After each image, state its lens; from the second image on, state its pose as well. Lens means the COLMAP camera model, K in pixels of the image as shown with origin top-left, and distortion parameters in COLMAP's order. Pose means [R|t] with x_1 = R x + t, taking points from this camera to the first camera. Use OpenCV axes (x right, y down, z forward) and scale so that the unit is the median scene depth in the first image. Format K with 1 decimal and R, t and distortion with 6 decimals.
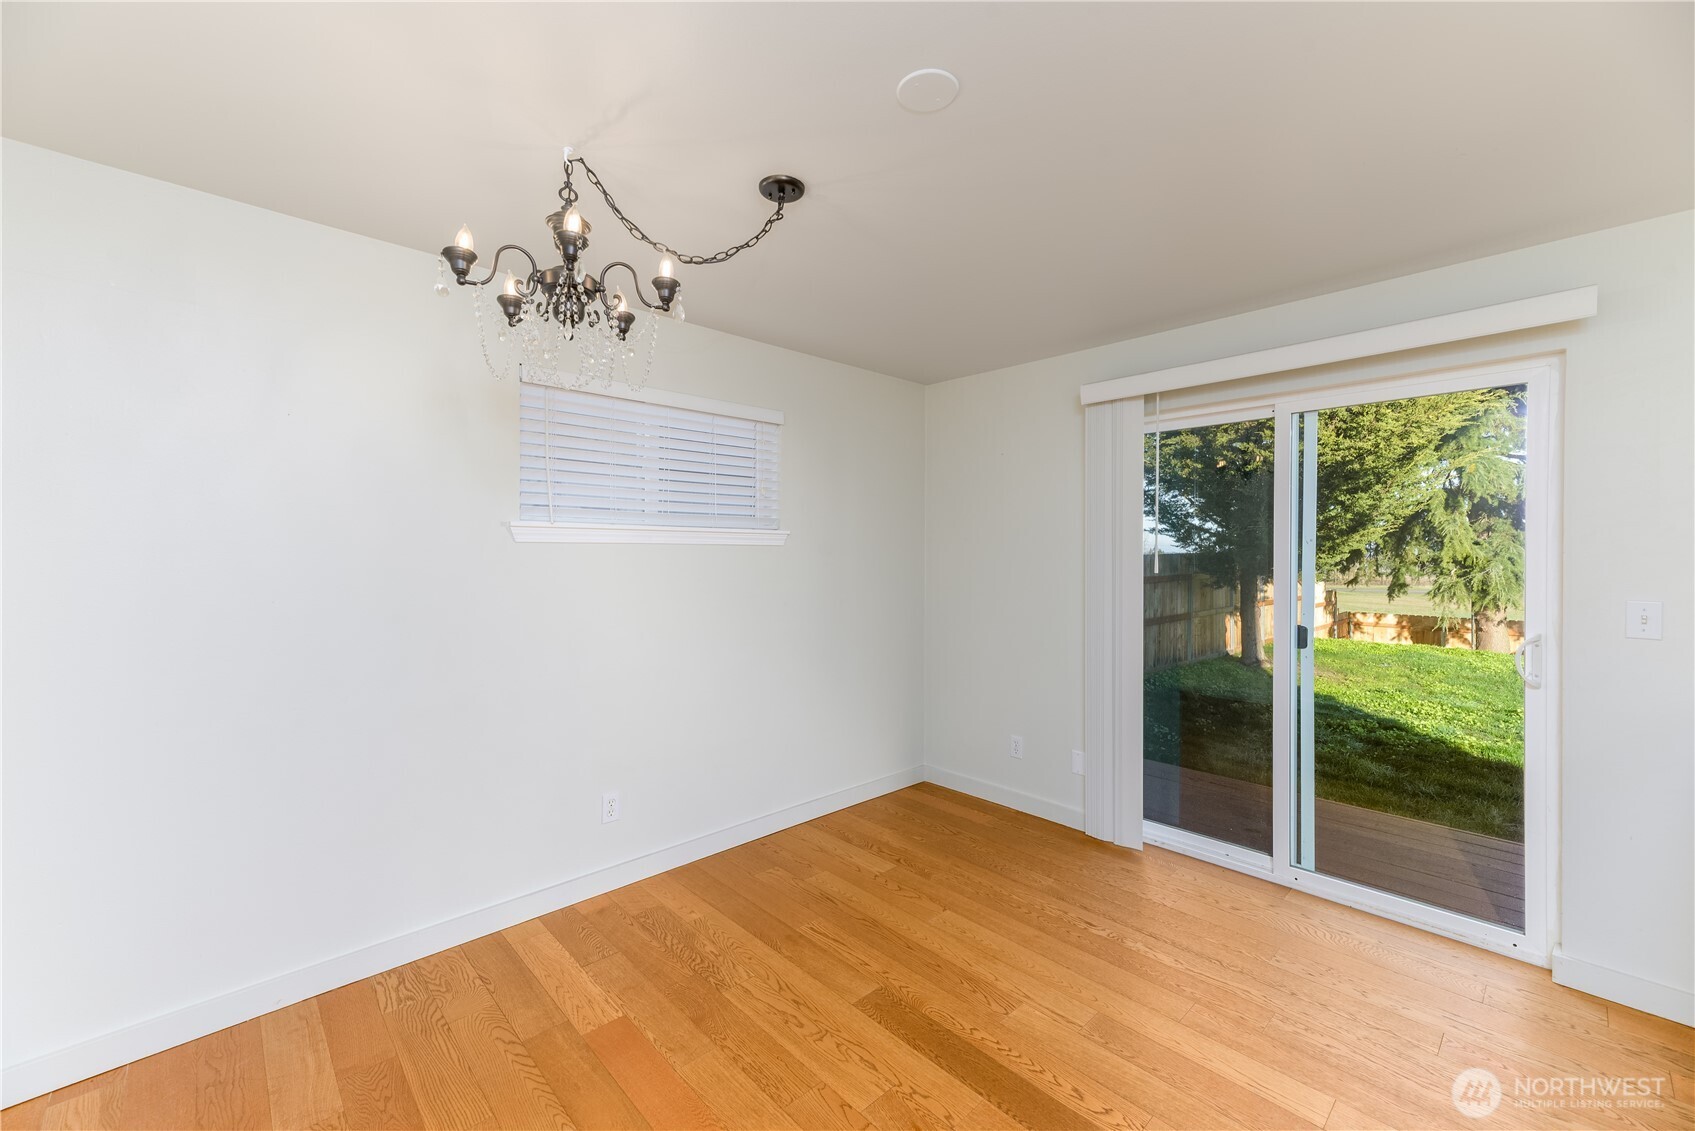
lens RADIAL K [[667.2, 0, 846.4], [0, 667.2, 559.7], [0, 0, 1]] dist [-0.000382, -0.000285]
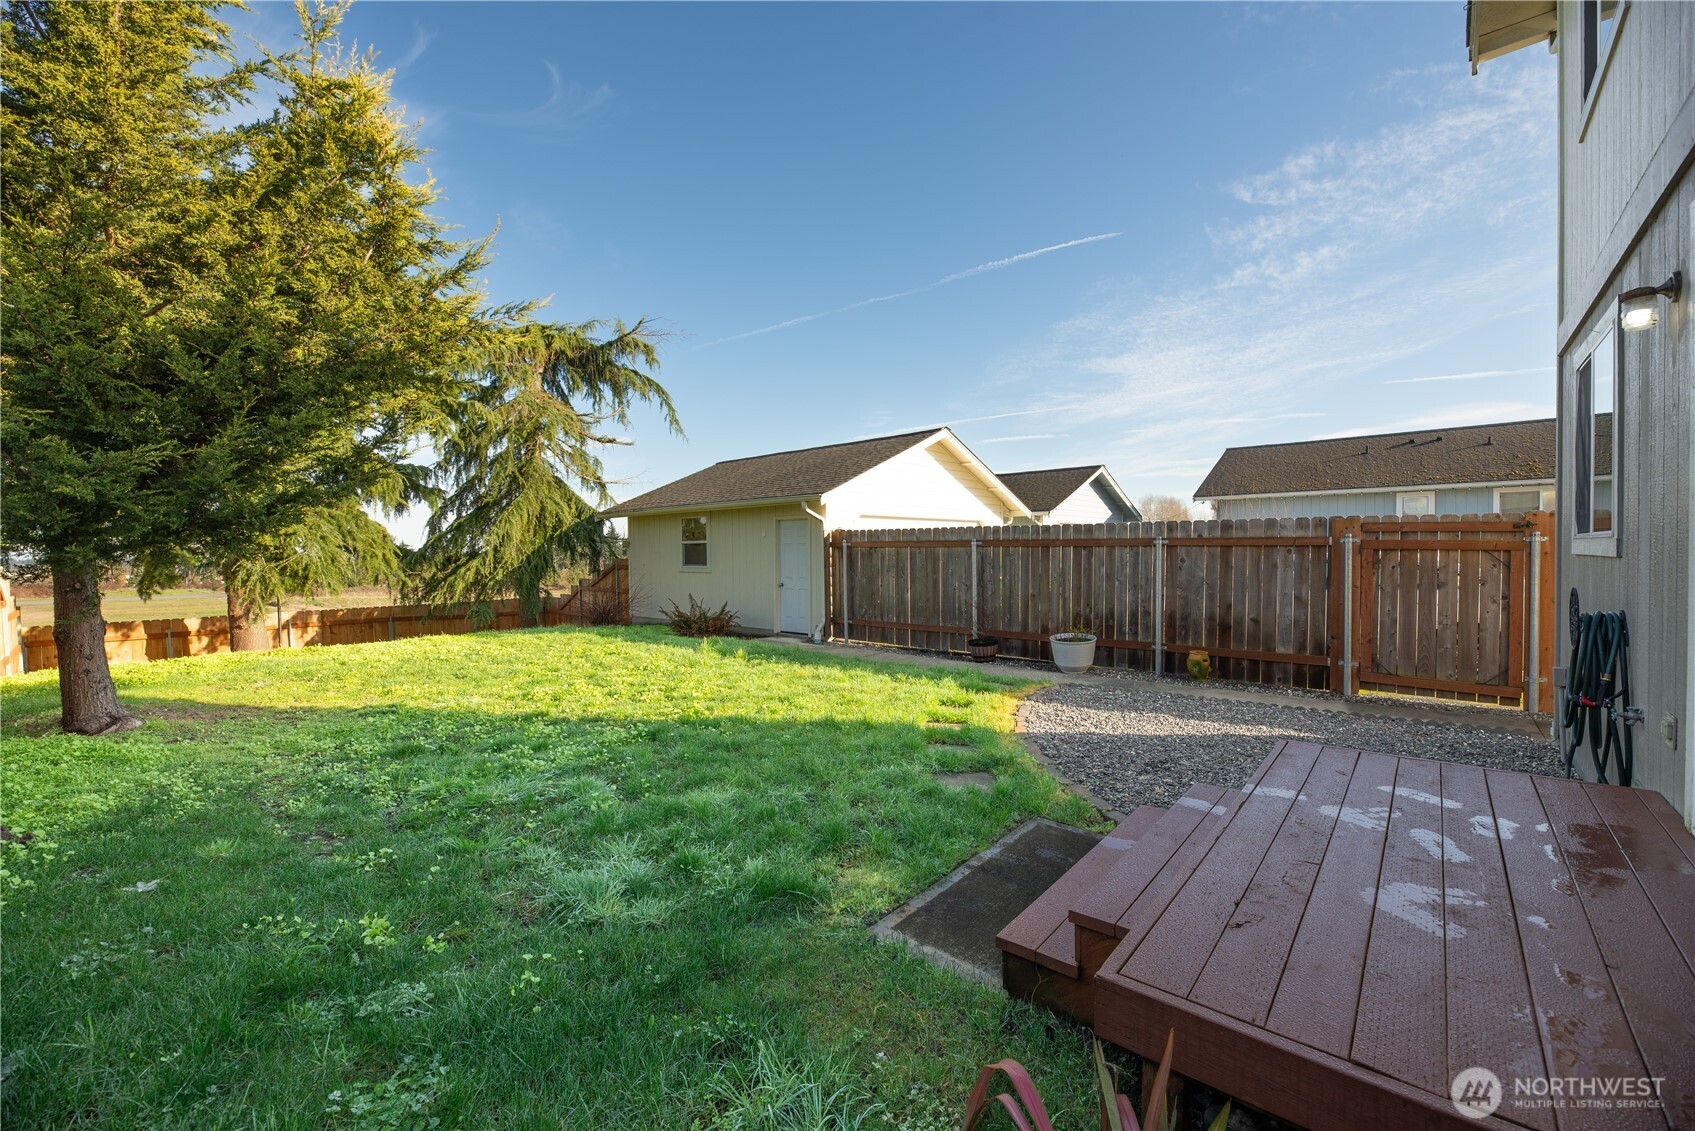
lens RADIAL K [[691.8, 0, 853.1], [0, 691.8, 563.8], [0, 0, 1]] dist [0.000552, -0.000853]
pose [[-0.099546, -0.019029, 0.994851, 0.148566], [0.019442, 0.999589, 0.021065, 0.132724], [-0.994843, 0.021438, -0.099135, 2.008808]]
